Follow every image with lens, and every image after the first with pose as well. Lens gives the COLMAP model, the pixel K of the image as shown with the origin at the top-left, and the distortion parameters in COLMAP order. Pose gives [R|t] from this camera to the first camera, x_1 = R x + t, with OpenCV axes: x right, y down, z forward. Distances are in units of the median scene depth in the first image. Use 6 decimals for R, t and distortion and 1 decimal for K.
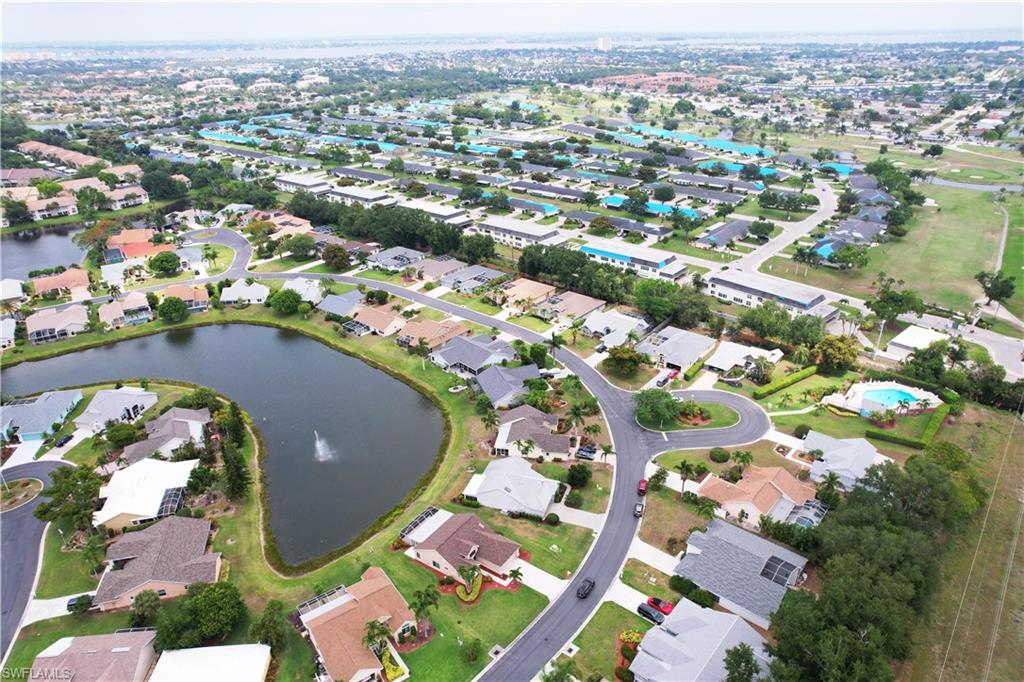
lens RADIAL K [[655.3, 0, 517.6], [0, 655.3, 342.3], [0, 0, 1]] dist [-0.076590, 0.067239]
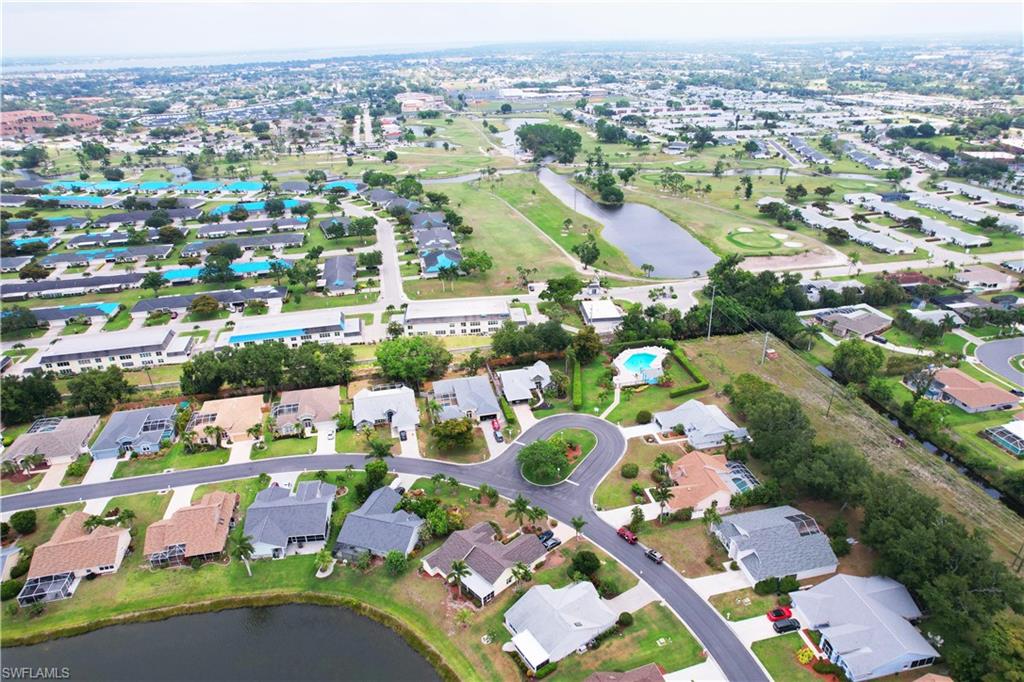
lens RADIAL K [[655.3, 0, 517.5], [0, 655.3, 342.7], [0, 0, 1]] dist [-0.076590, 0.067239]
pose [[0.609626, -0.339988, 0.716075, -0.298188], [0.360026, 0.923558, 0.131993, -0.136544], [-0.706213, 0.177340, 0.685430, 0.237358]]
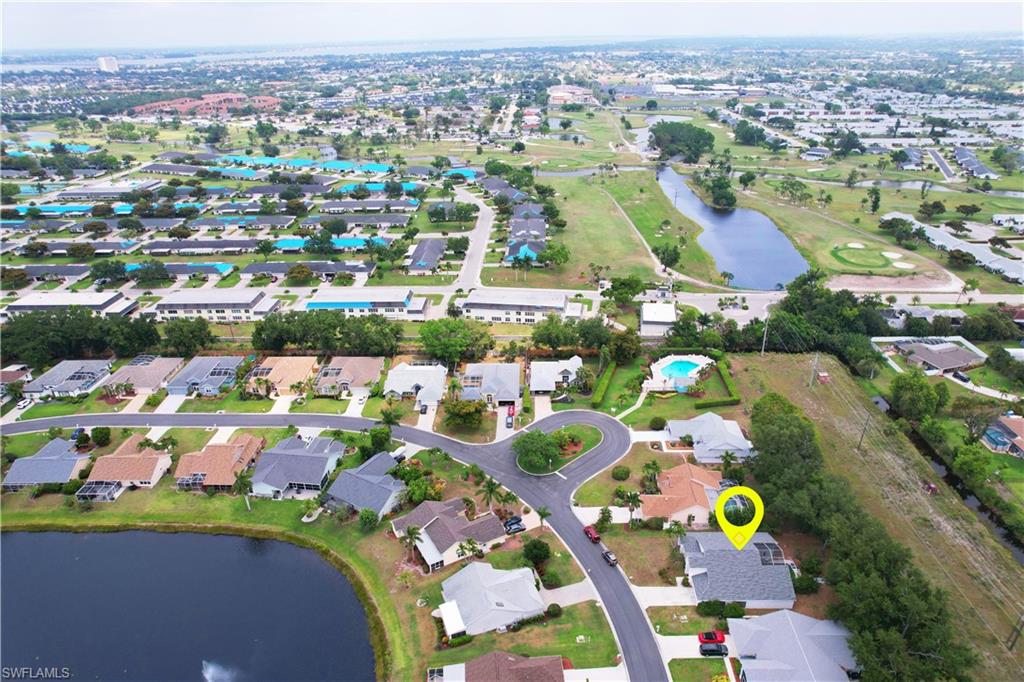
lens RADIAL K [[655.3, 0, 517.4], [0, 655.3, 341.3], [0, 0, 1]] dist [-0.076590, 0.067239]
pose [[0.783698, -0.267094, 0.560784, -0.216747], [0.277240, 0.958321, 0.068991, -0.091120], [-0.555837, 0.101404, 0.825083, 0.134373]]
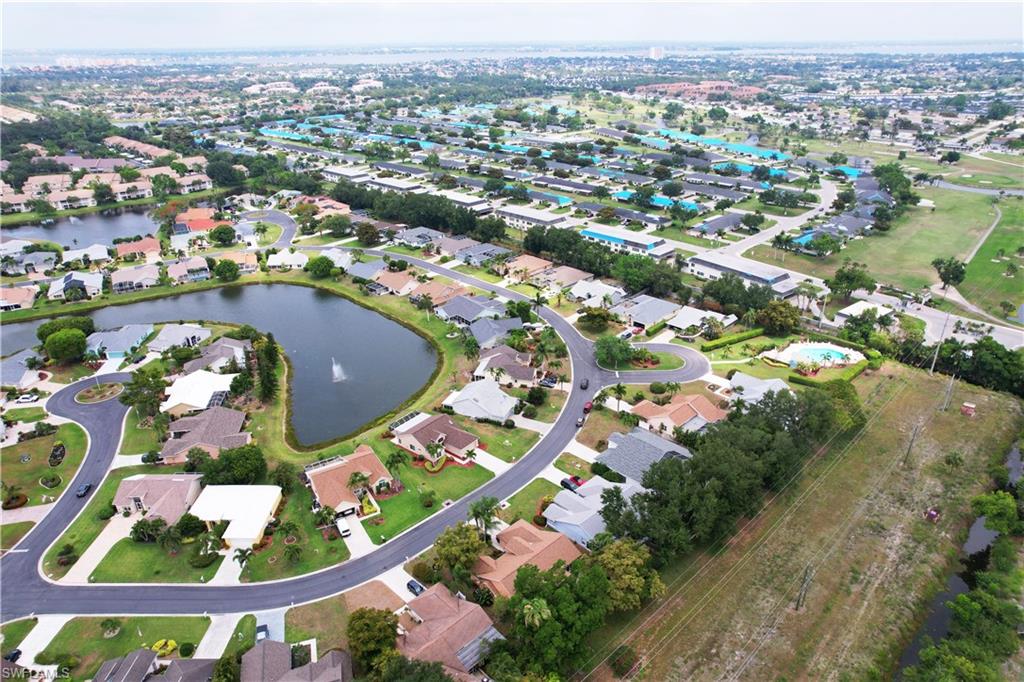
lens RADIAL K [[655.3, 0, 516.8], [0, 655.3, 339.7], [0, 0, 1]] dist [-0.076590, 0.067239]
pose [[0.996661, 0.037680, -0.072438, 0.084606], [-0.038715, 0.999167, -0.012934, 0.068900], [0.071890, 0.015696, 0.997289, -0.143070]]
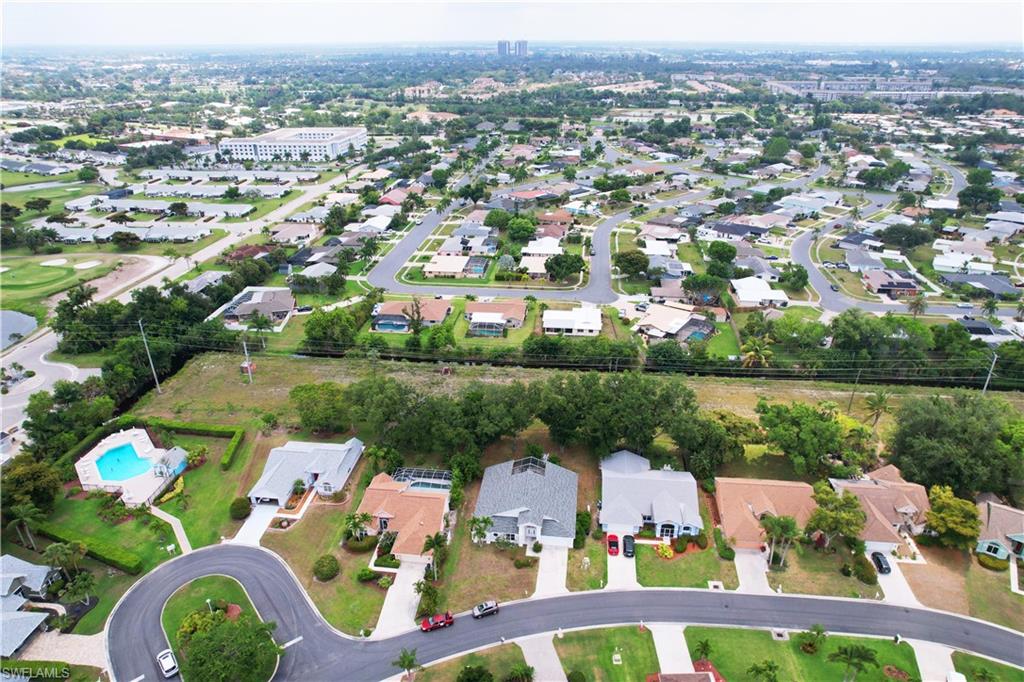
lens RADIAL K [[655.3, 0, 516.5], [0, 655.3, 339.6], [0, 0, 1]] dist [-0.076590, 0.067239]
pose [[-0.561667, -0.337375, 0.755452, -0.162546], [0.371570, 0.712965, 0.594657, -0.220041], [-0.739233, 0.614703, -0.275090, 0.557886]]
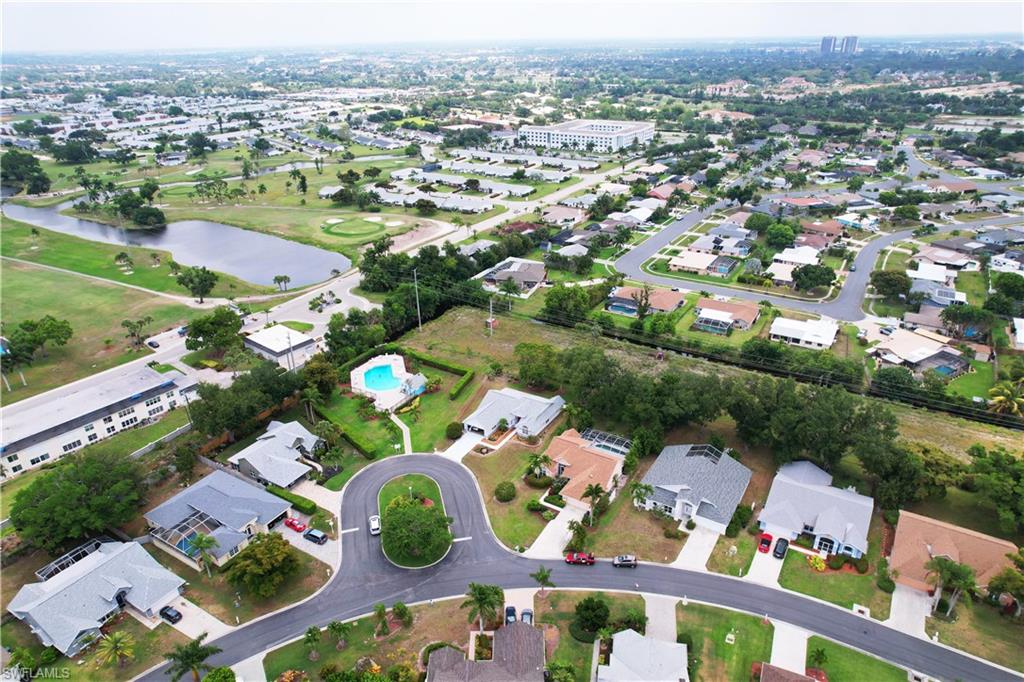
lens RADIAL K [[655.3, 0, 519.0], [0, 655.3, 338.0], [0, 0, 1]] dist [-0.076590, 0.067239]
pose [[-0.159604, -0.404406, 0.900546, -0.235523], [0.448750, 0.782817, 0.431070, -0.214033], [-0.879289, 0.472921, 0.056536, 0.529632]]
